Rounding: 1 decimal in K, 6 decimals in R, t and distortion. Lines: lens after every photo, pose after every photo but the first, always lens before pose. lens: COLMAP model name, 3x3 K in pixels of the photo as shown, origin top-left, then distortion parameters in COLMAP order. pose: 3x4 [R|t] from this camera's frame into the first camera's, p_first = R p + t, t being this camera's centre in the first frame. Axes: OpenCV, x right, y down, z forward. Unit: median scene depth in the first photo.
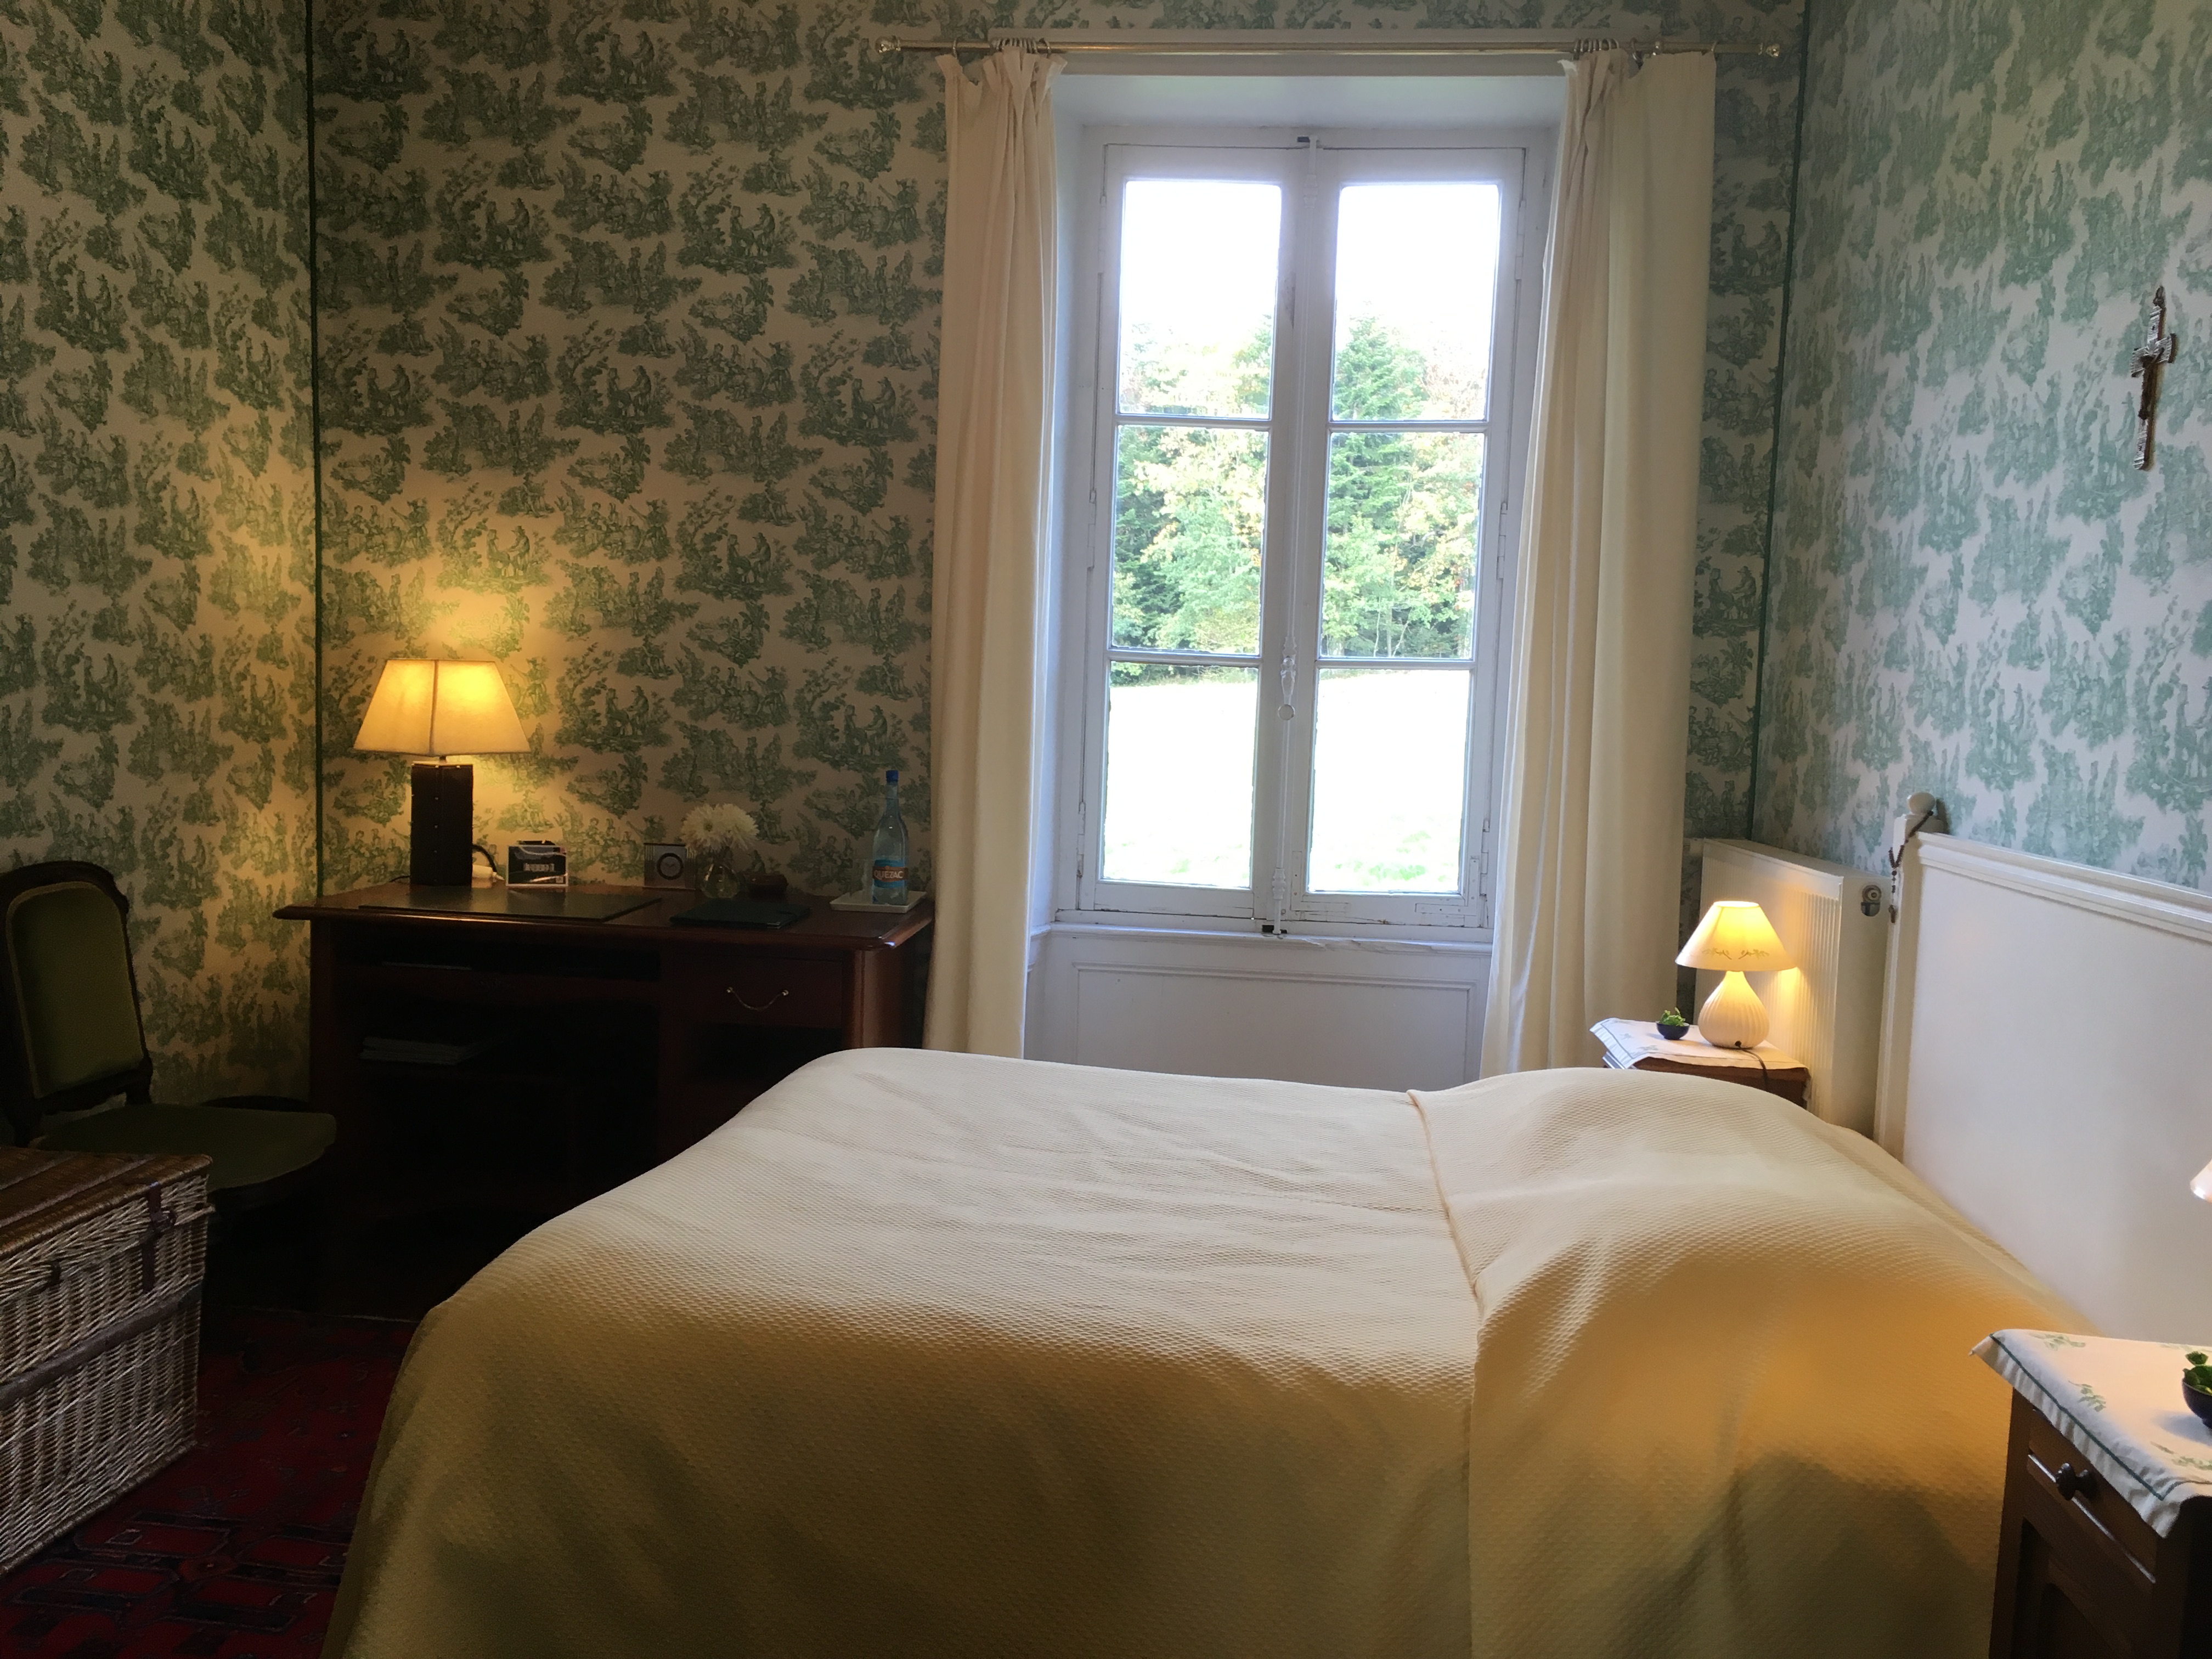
lens RADIAL K [[1855.7, 0, 1098.0], [0, 1855.7, 833.9], [0, 0, 1]] dist [0.074150, -0.107813]
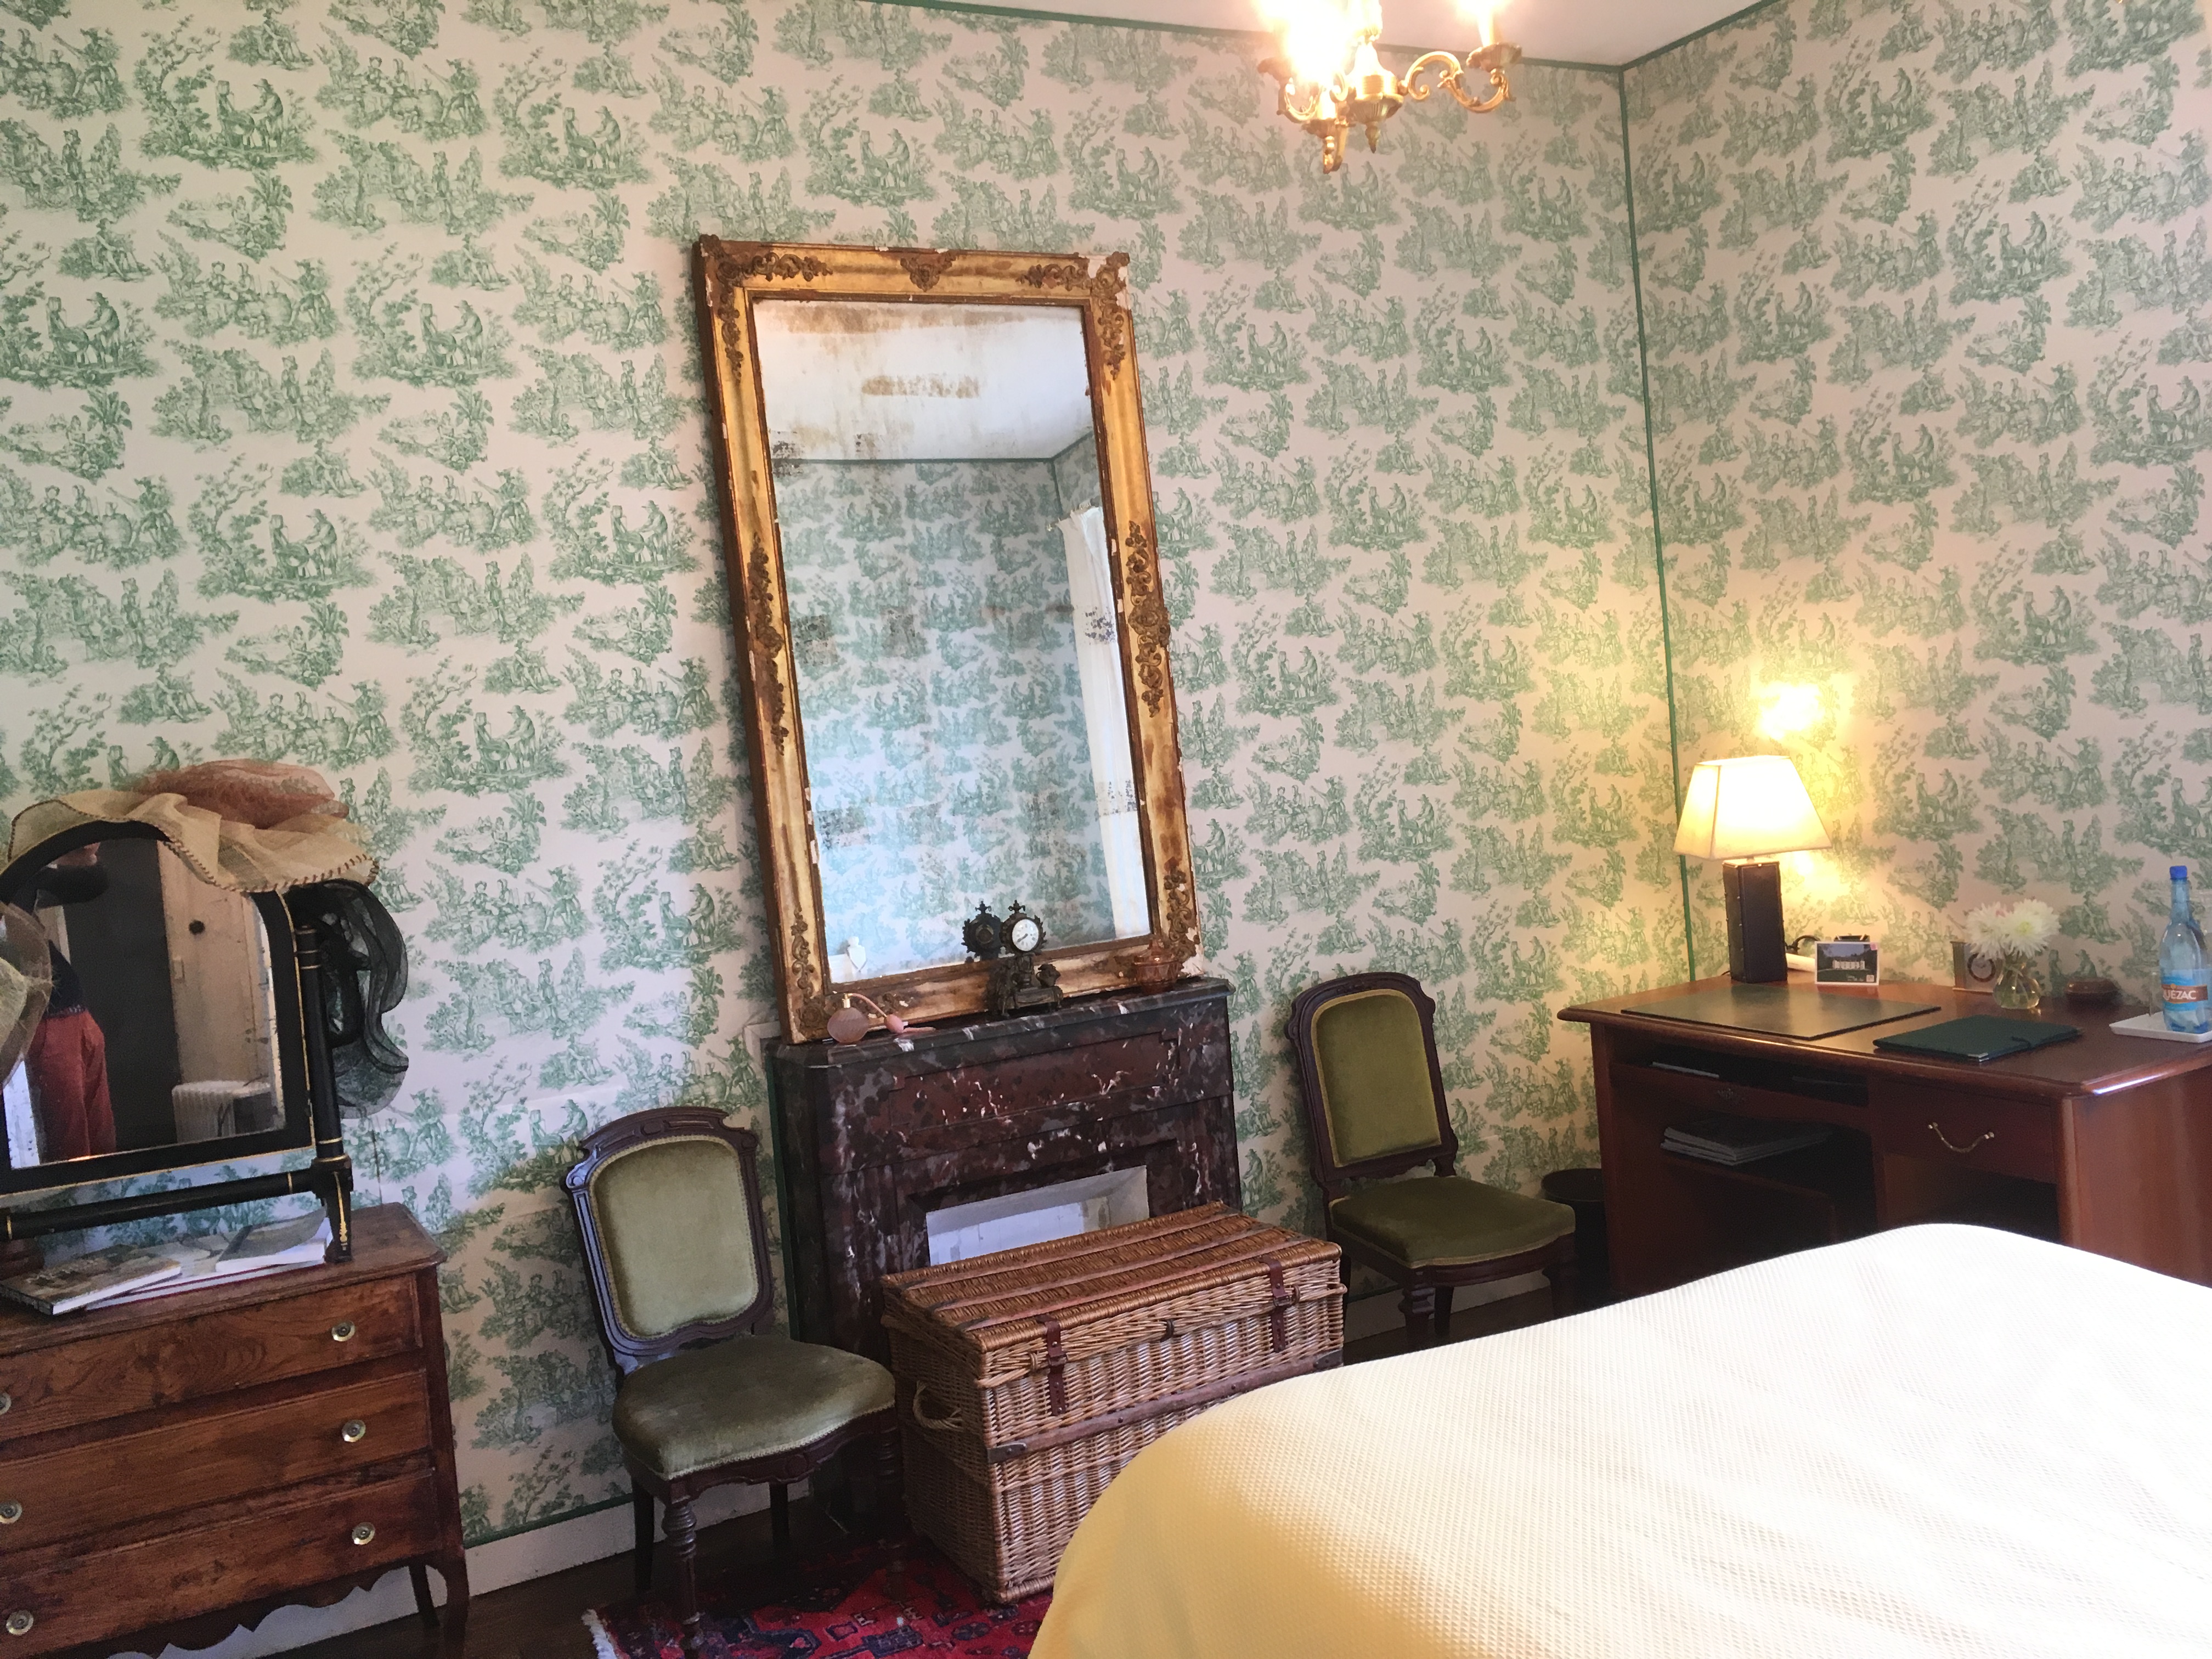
lens RADIAL K [[1855.7, 0, 1098.0], [0, 1855.7, 833.9], [0, 0, 1]] dist [0.074150, -0.107813]
pose [[0.549684, -0.032464, -0.834742, 0.297461], [0.045942, 0.998907, -0.008596, -0.059195], [0.834108, -0.033624, 0.550575, 0.143692]]
